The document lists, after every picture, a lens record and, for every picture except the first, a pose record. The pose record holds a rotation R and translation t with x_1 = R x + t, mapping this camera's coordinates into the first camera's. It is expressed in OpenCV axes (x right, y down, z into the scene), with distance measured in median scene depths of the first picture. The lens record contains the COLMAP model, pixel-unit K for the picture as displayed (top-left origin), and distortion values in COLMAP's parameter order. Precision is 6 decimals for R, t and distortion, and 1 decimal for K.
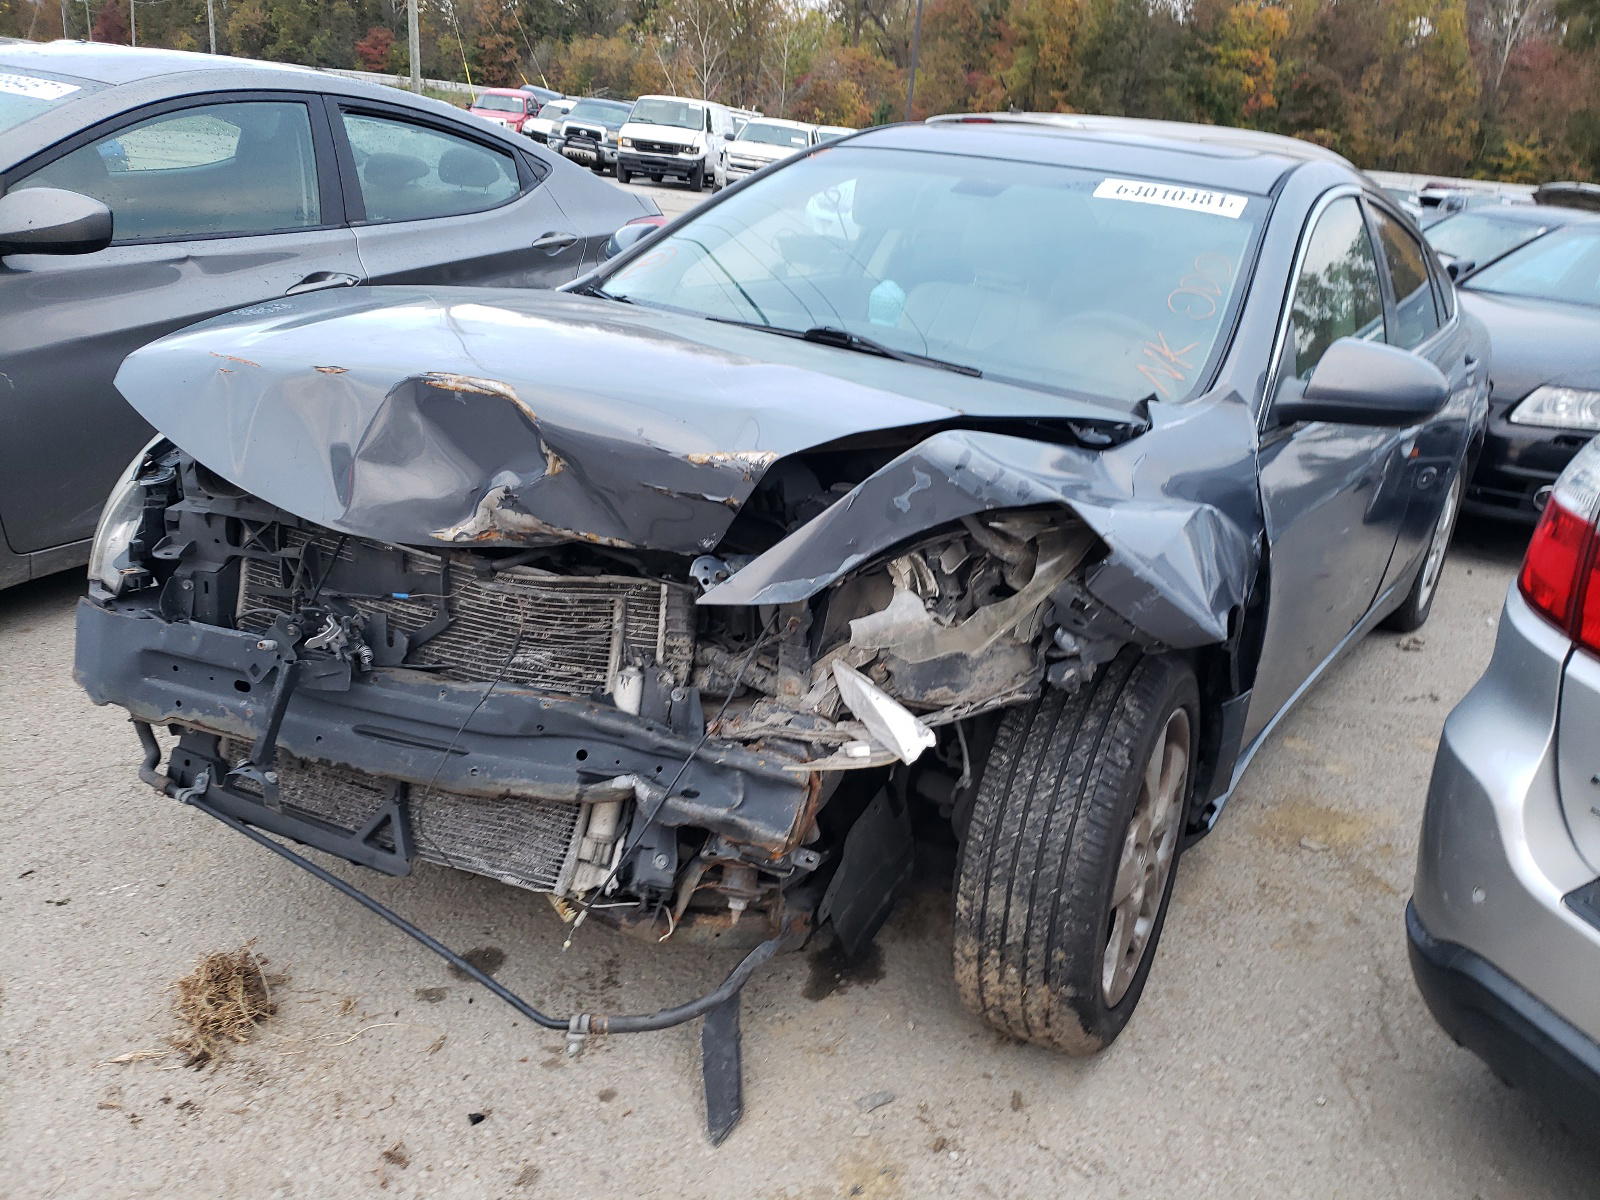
lens RADIAL K [[1245.5, 0, 794.0], [0, 1245.5, 601.9], [0, 0, 1]] dist [0.065319, 0.000852]
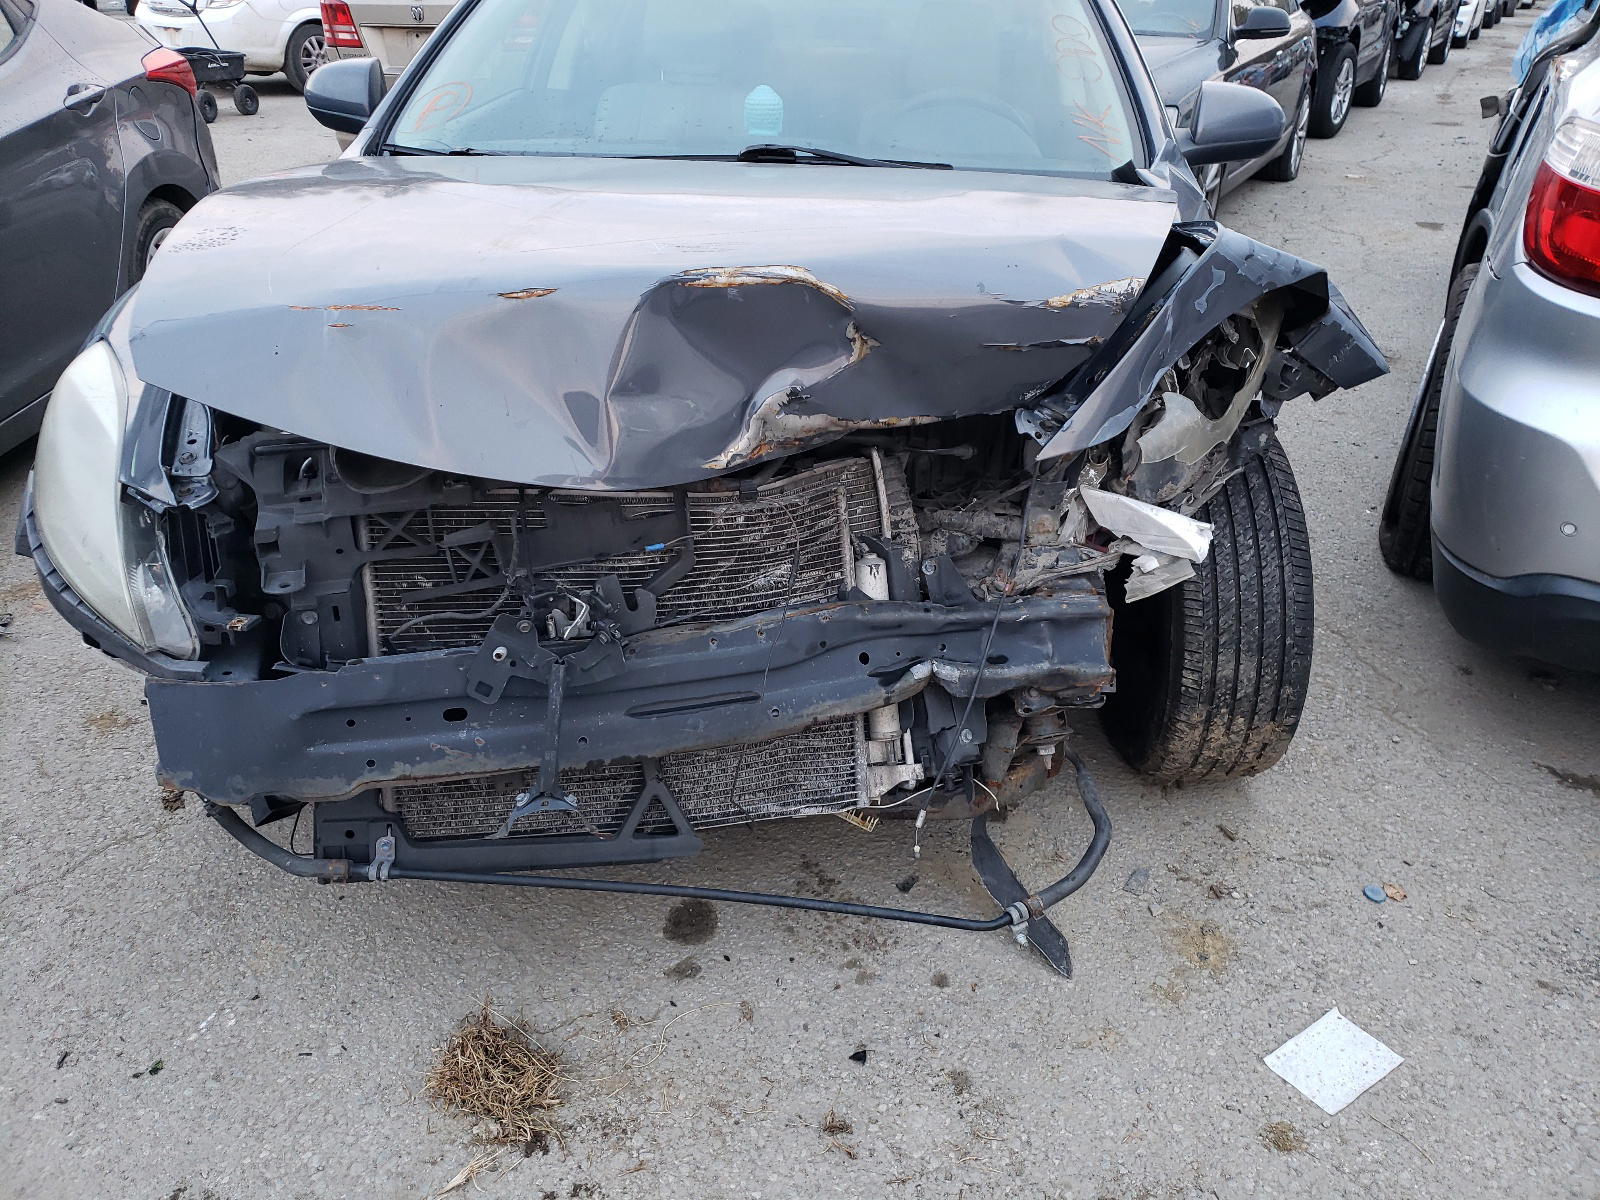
lens RADIAL K [[1245.5, 0, 780.0], [0, 1245.5, 581.5], [0, 0, 1]] dist [0.065319, 0.000852]
pose [[0.868454, -0.293463, 0.399584, -0.576017], [0.238503, 0.953897, 0.182203, -0.114643], [-0.434632, -0.062933, 0.898407, 0.207684]]
